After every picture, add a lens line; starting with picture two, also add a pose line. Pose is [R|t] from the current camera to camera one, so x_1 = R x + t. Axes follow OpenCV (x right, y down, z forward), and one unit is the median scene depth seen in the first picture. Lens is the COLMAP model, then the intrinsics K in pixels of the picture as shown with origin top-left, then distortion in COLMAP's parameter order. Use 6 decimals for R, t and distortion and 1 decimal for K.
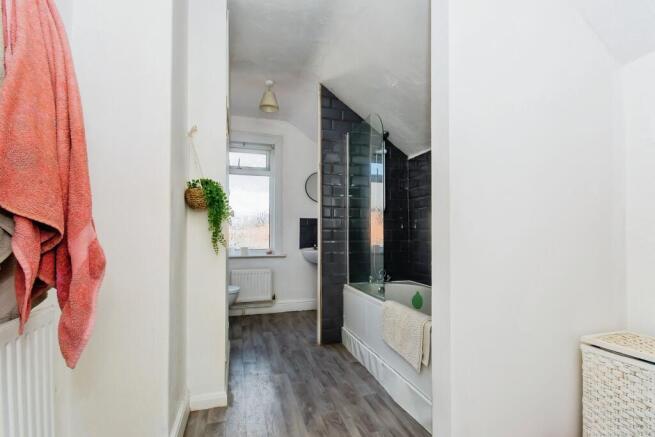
lens RADIAL K [[294.1, 0, 329.3], [0, 294.1, 231.5], [0, 0, 1]] dist [0.011057, -0.012402]
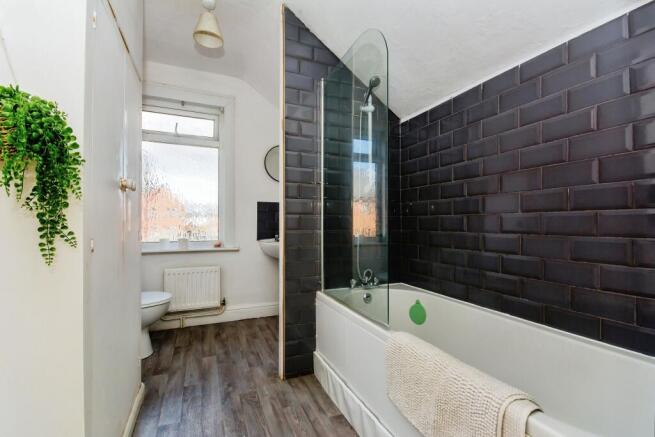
lens RADIAL K [[294.1, 0, 329.3], [0, 294.1, 231.5], [0, 0, 1]] dist [0.011057, -0.012402]
pose [[0.992290, 0.001401, 0.123926, -0.007925], [-0.006066, 0.999287, 0.037269, 0.005715], [-0.123786, -0.037734, 0.991591, 0.265647]]
